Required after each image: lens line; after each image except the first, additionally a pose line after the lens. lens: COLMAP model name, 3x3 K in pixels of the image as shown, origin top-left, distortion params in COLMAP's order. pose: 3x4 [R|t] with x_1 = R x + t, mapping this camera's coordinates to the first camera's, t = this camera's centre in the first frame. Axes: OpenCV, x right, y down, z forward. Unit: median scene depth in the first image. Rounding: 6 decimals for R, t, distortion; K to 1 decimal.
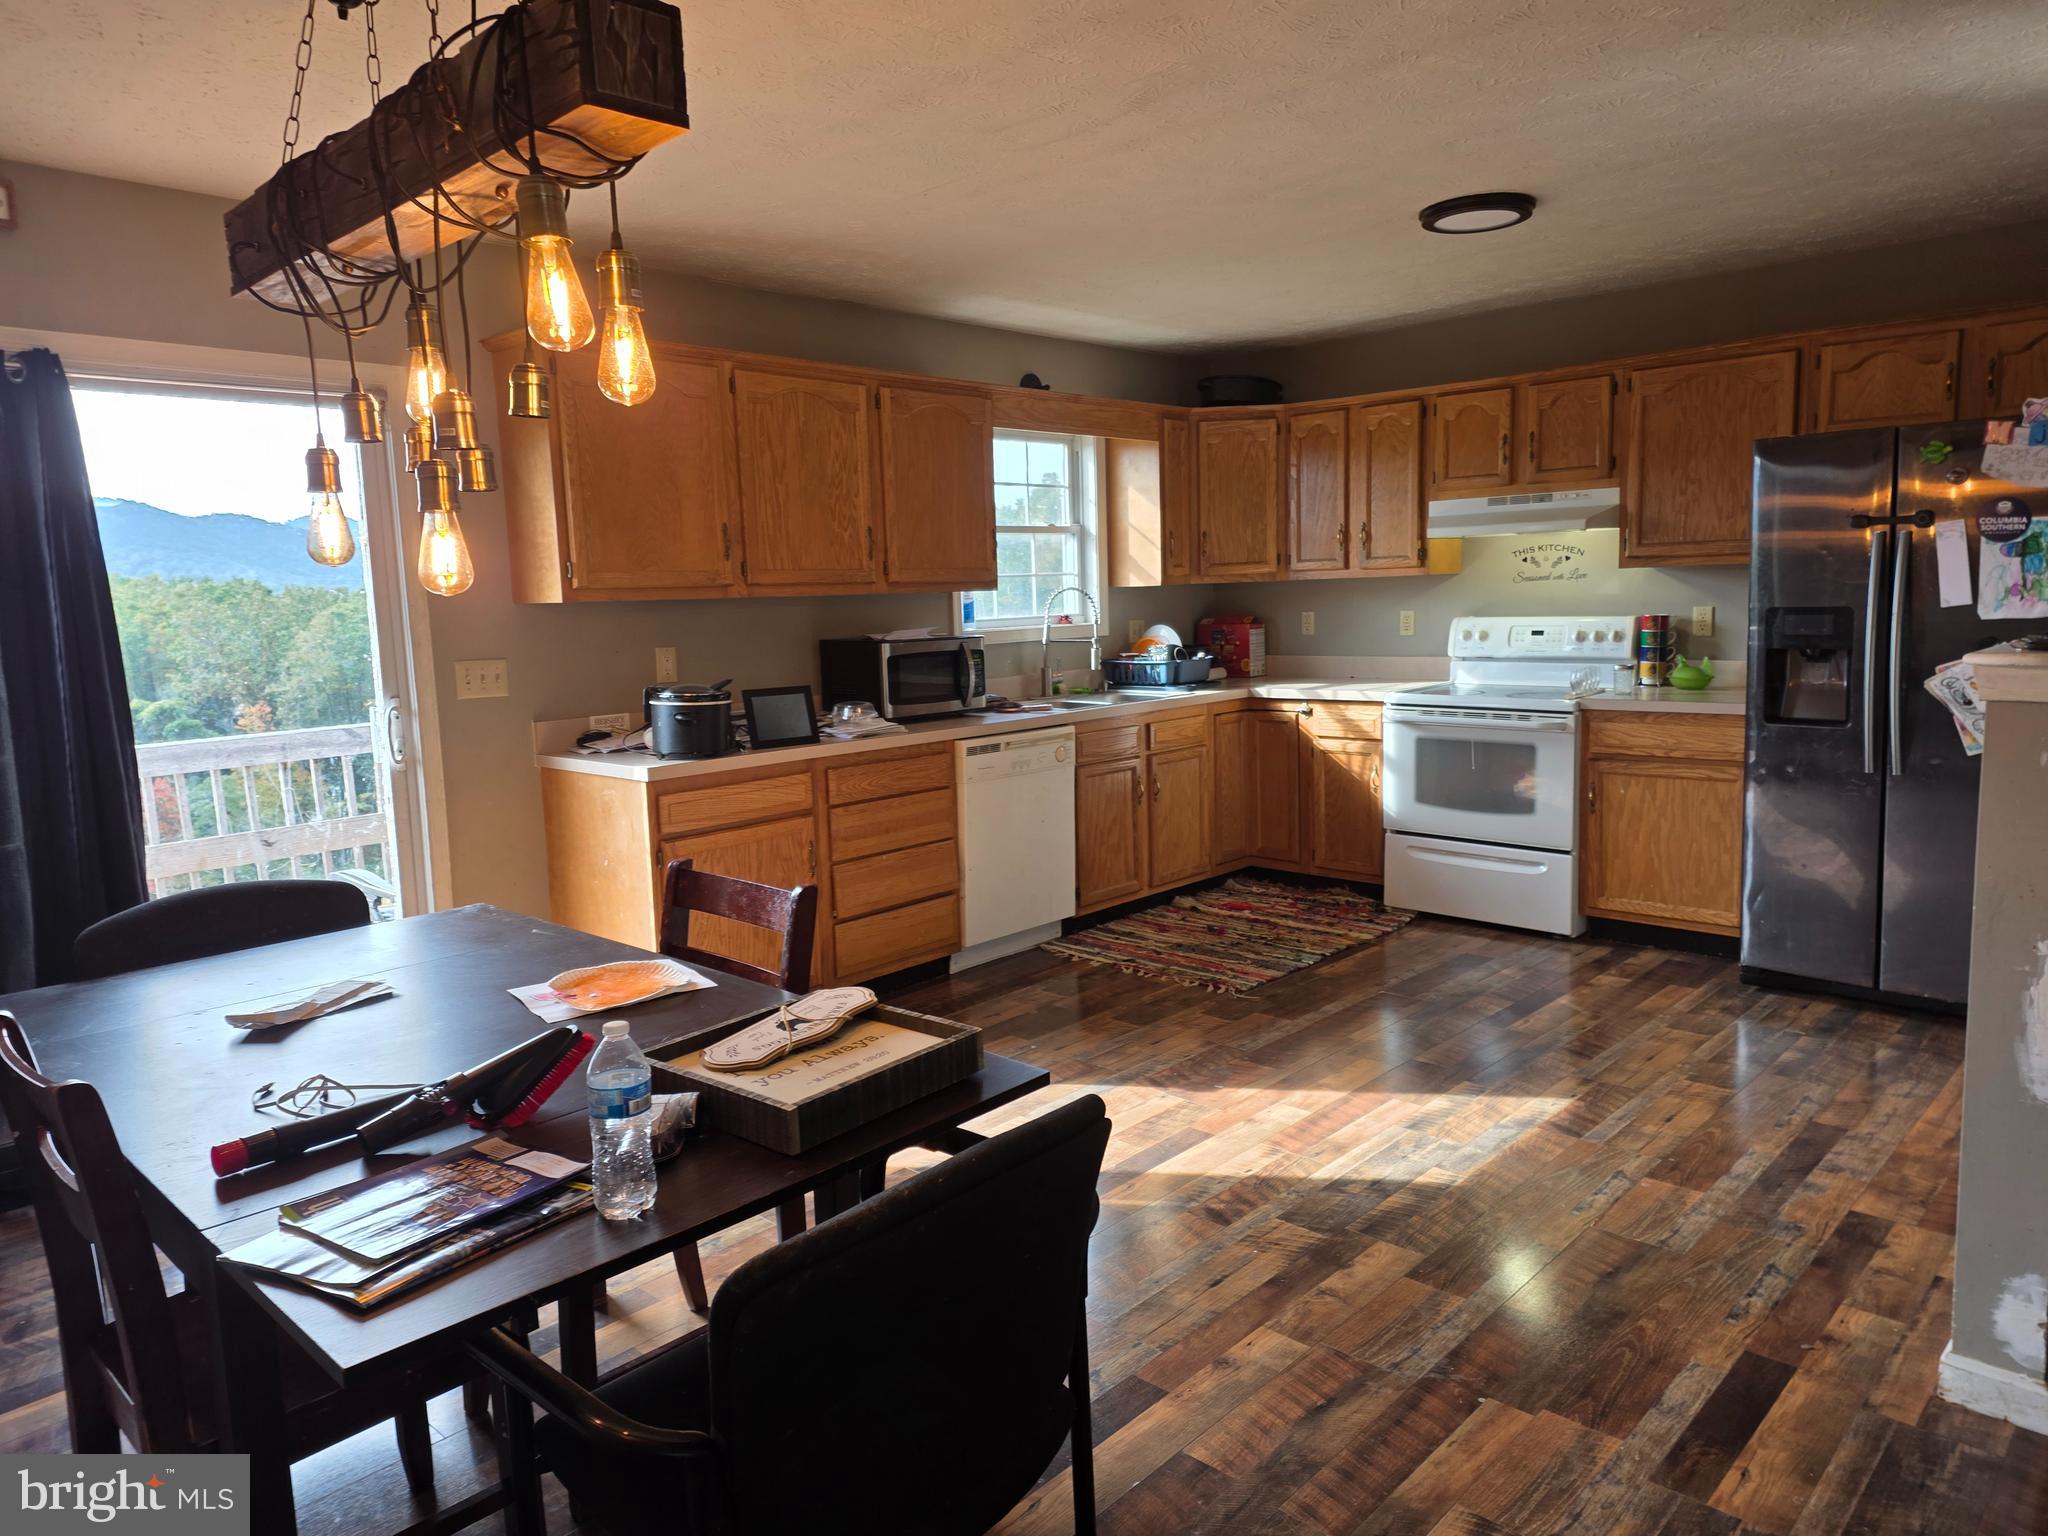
lens RADIAL K [[1364.4, 0, 994.1], [0, 1364.4, 751.6], [0, 0, 1]] dist [0.090268, -0.066403]
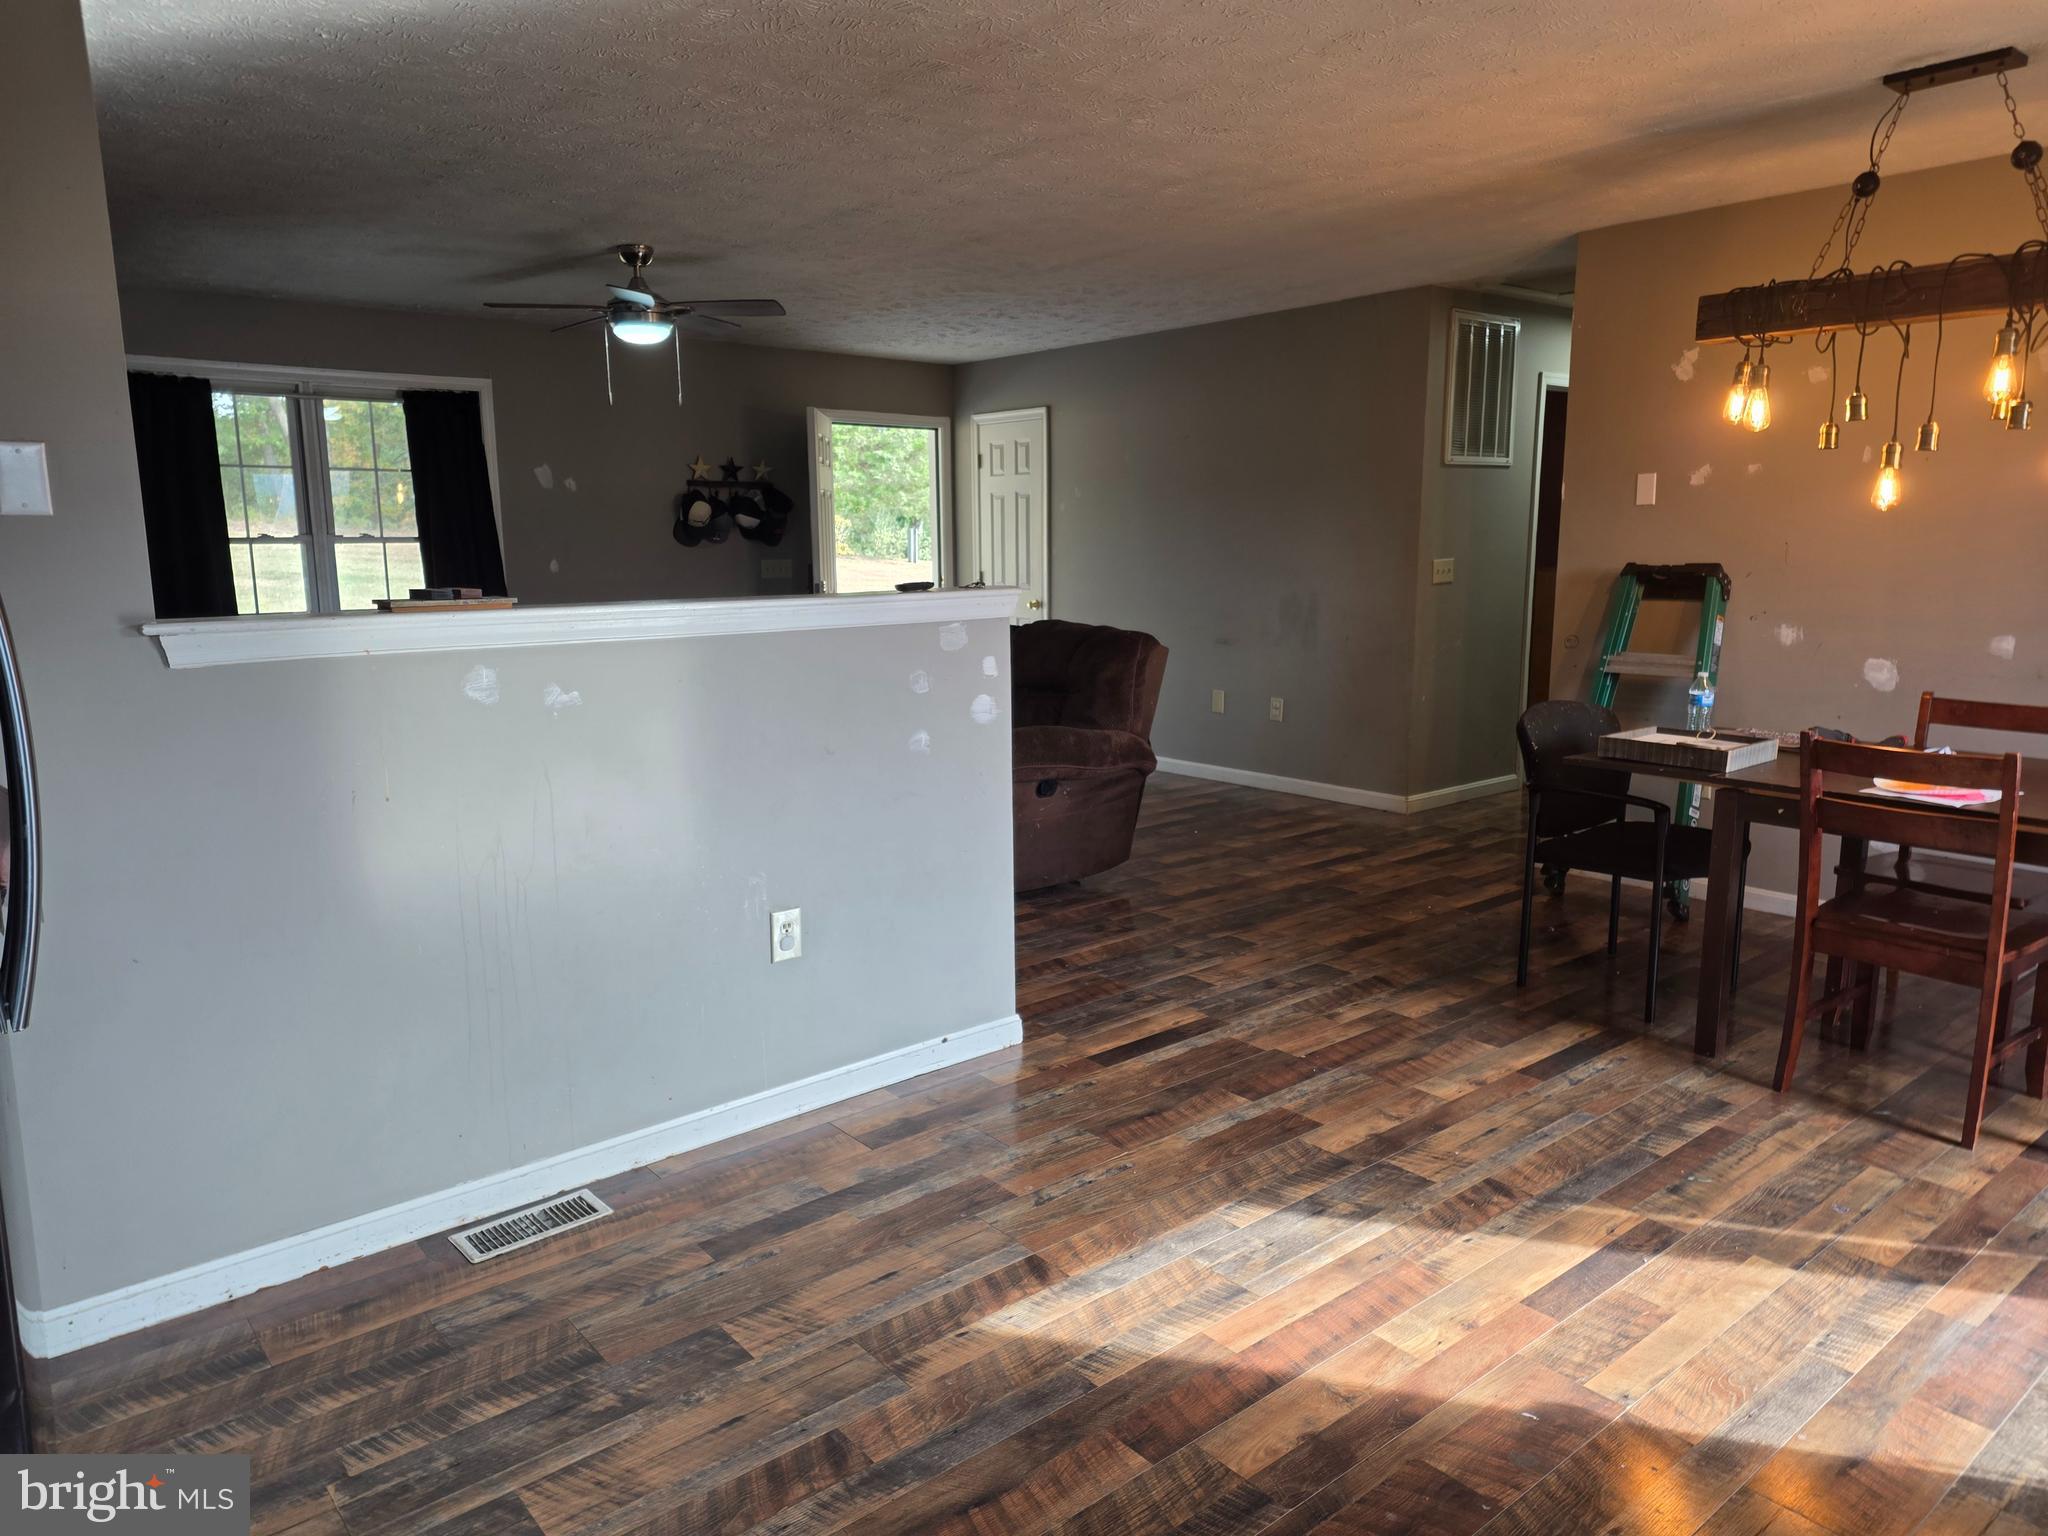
lens RADIAL K [[1364.4, 0, 1024.5], [0, 1364.4, 764.0], [0, 0, 1]] dist [0.090268, -0.066403]
pose [[-0.994301, 0.013850, 0.105706, 0.381779], [0.044064, 0.956258, 0.289188, -0.233603], [-0.097077, 0.292198, -0.951418, 1.853711]]
